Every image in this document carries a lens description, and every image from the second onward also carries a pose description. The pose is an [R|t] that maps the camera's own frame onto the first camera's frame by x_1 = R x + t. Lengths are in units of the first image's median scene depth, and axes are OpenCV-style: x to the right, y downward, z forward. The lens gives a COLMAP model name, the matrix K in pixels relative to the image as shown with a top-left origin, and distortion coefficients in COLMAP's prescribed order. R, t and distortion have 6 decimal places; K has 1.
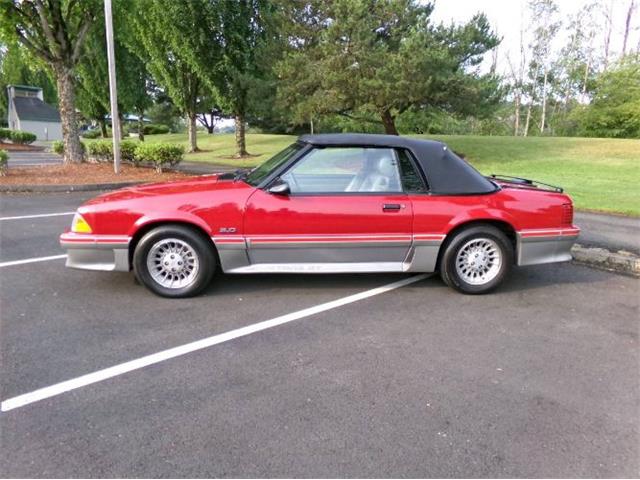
lens RADIAL K [[431.4, 0, 311.7], [0, 431.4, 243.1], [0, 0, 1]] dist [-0.009247, 0.023731]
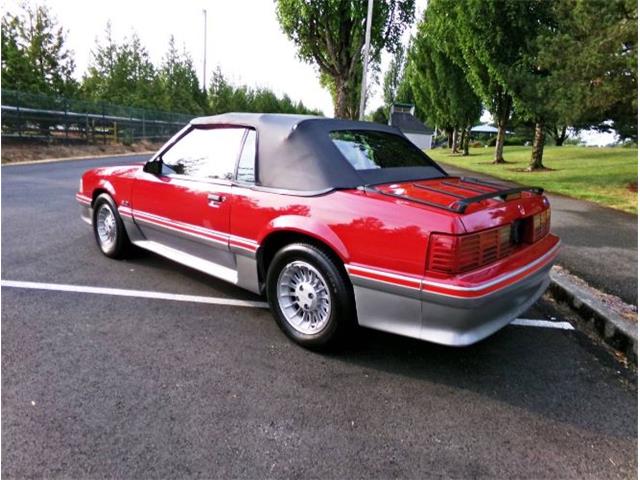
lens RADIAL K [[431.4, 0, 311.7], [0, 431.4, 243.1], [0, 0, 1]] dist [-0.009247, 0.023731]
pose [[0.691670, 0.180494, -0.699296, 0.259669], [-0.201687, 0.978018, 0.052948, -0.023362], [0.693481, 0.104417, 0.712869, 0.162075]]
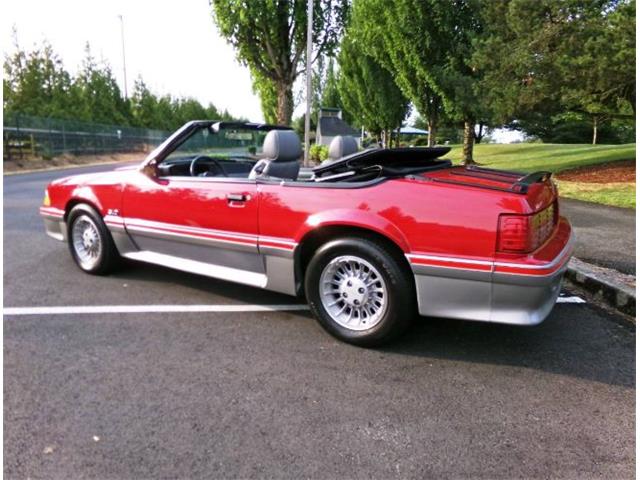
lens RADIAL K [[431.4, 0, 311.7], [0, 431.4, 243.1], [0, 0, 1]] dist [-0.009247, 0.023731]
pose [[0.799880, 0.116835, -0.588678, 0.217450], [-0.134505, 0.990816, 0.013886, -0.009558], [0.584894, 0.068073, 0.808248, 0.135899]]
